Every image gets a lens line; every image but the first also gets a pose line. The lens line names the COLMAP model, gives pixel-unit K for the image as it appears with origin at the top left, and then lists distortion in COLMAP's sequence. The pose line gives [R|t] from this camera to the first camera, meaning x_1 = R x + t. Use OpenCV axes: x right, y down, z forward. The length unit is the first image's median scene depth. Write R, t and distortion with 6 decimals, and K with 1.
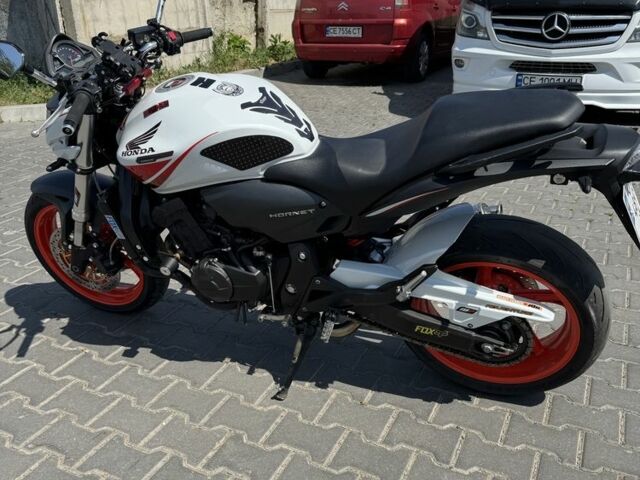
lens RADIAL K [[631.8, 0, 320.0], [0, 631.8, 240.0], [0, 0, 1]] dist [0.067869, -0.016446]
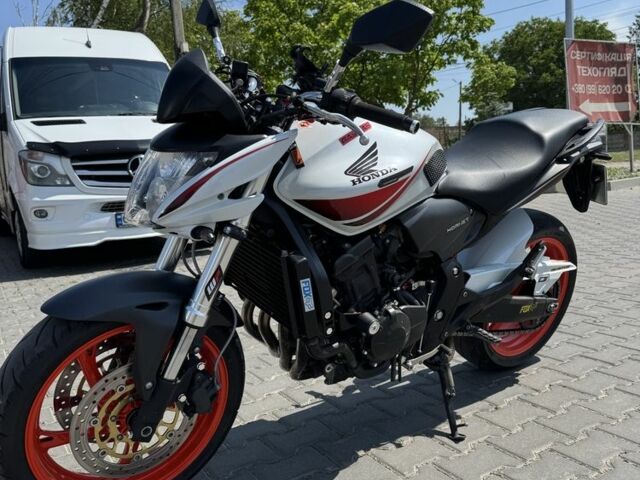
lens RADIAL K [[631.8, 0, 320.0], [0, 631.8, 240.0], [0, 0, 1]] dist [0.067869, -0.016446]
pose [[0.514261, -0.120240, 0.849163, -0.868501], [0.375658, 0.921669, -0.096995, -0.003476], [-0.770984, 0.368876, 0.519147, 0.537632]]
